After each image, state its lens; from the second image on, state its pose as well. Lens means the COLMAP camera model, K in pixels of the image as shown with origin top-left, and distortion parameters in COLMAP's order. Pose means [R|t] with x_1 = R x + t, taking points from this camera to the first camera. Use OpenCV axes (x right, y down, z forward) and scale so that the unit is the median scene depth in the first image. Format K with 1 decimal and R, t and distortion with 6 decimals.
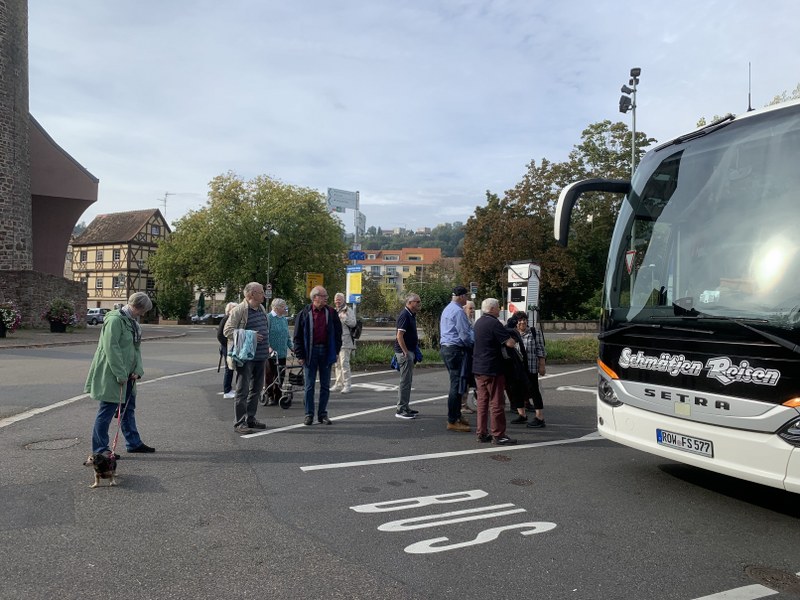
lens RADIAL K [[602.1, 0, 400.0], [0, 602.1, 300.0], [0, 0, 1]] dist [0.104265, -0.144361]
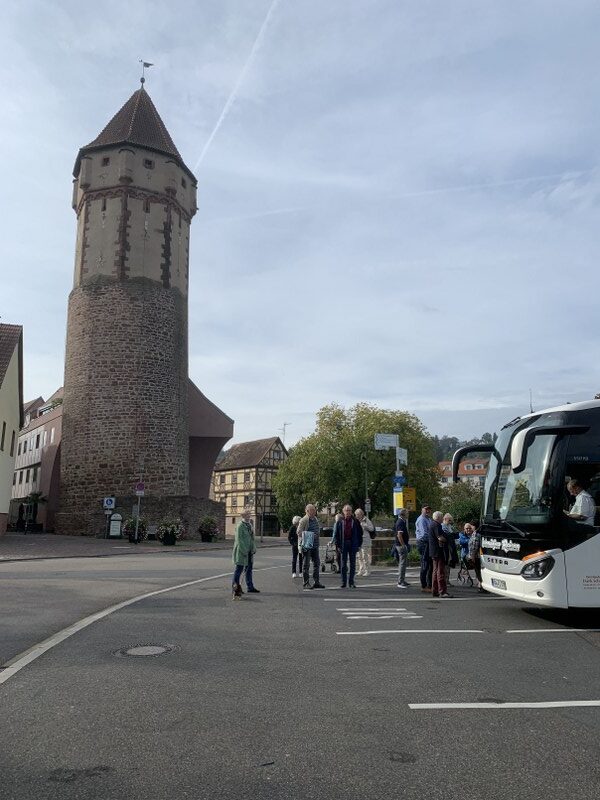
lens RADIAL K [[602.1, 0, 300.0], [0, 602.1, 400.0], [0, 0, 1]] dist [0.104265, -0.144361]
pose [[0.939263, -0.083942, -0.332775, 0.049575], [0.021692, 0.982209, -0.186532, 0.000000], [0.342513, 0.167984, 0.924373, -0.102740]]
